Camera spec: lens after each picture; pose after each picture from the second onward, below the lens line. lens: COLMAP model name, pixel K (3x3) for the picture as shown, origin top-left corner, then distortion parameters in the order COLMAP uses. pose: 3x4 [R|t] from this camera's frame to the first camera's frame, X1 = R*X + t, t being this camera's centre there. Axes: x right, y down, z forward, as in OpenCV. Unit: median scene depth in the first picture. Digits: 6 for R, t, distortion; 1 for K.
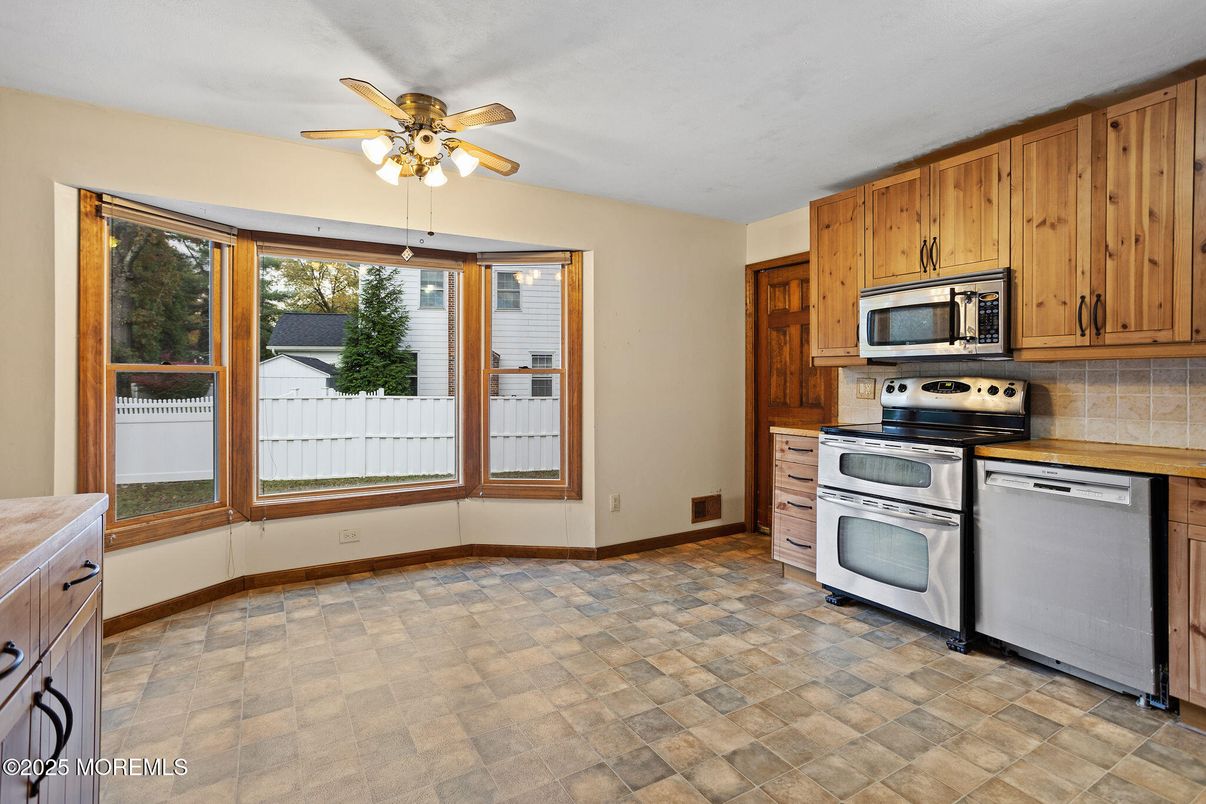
lens RADIAL K [[591.6, 0, 602.5], [0, 591.6, 377.7], [0, 0, 1]] dist [-0.048959, 0.030060]
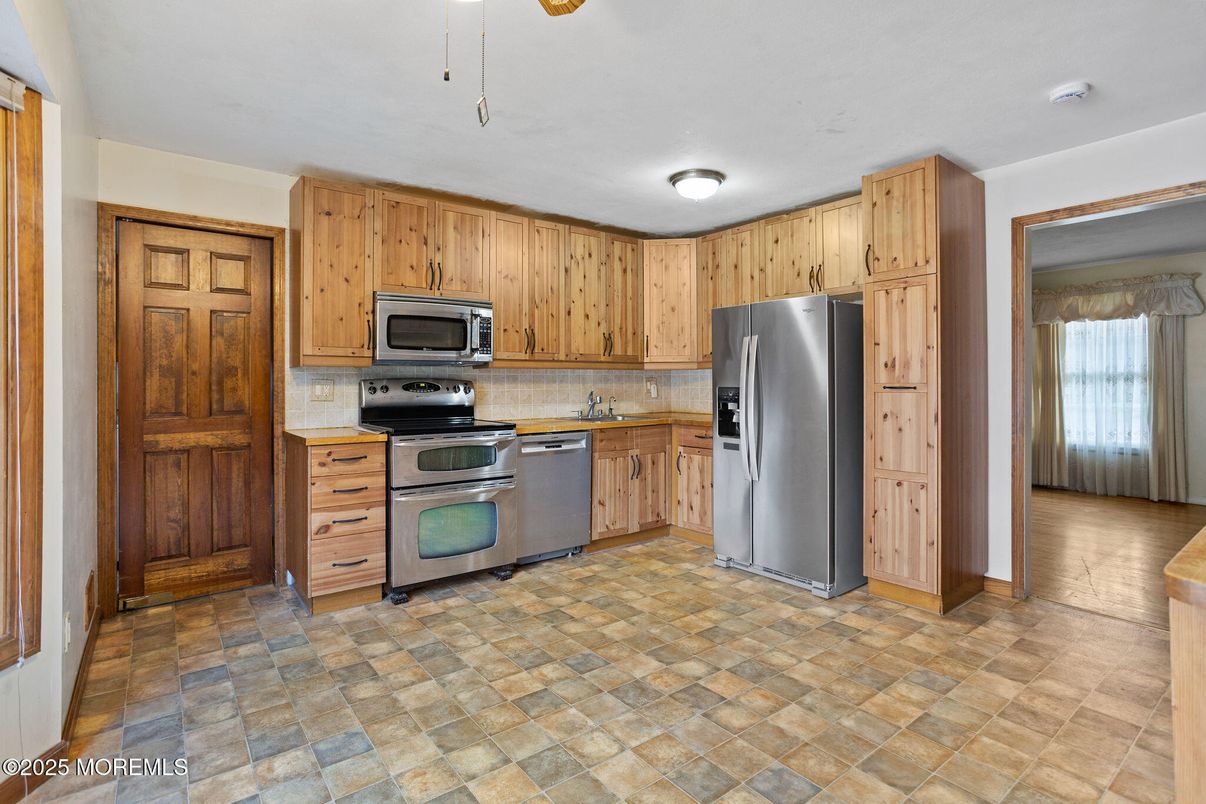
lens RADIAL K [[591.6, 0, 602.5], [0, 591.6, 377.7], [0, 0, 1]] dist [-0.048959, 0.030060]
pose [[-0.126935, 0.004712, 0.991900, -0.700798], [-0.000207, 0.999989, -0.004777, 0.002858], [-0.991911, -0.000812, -0.126932, 0.842493]]
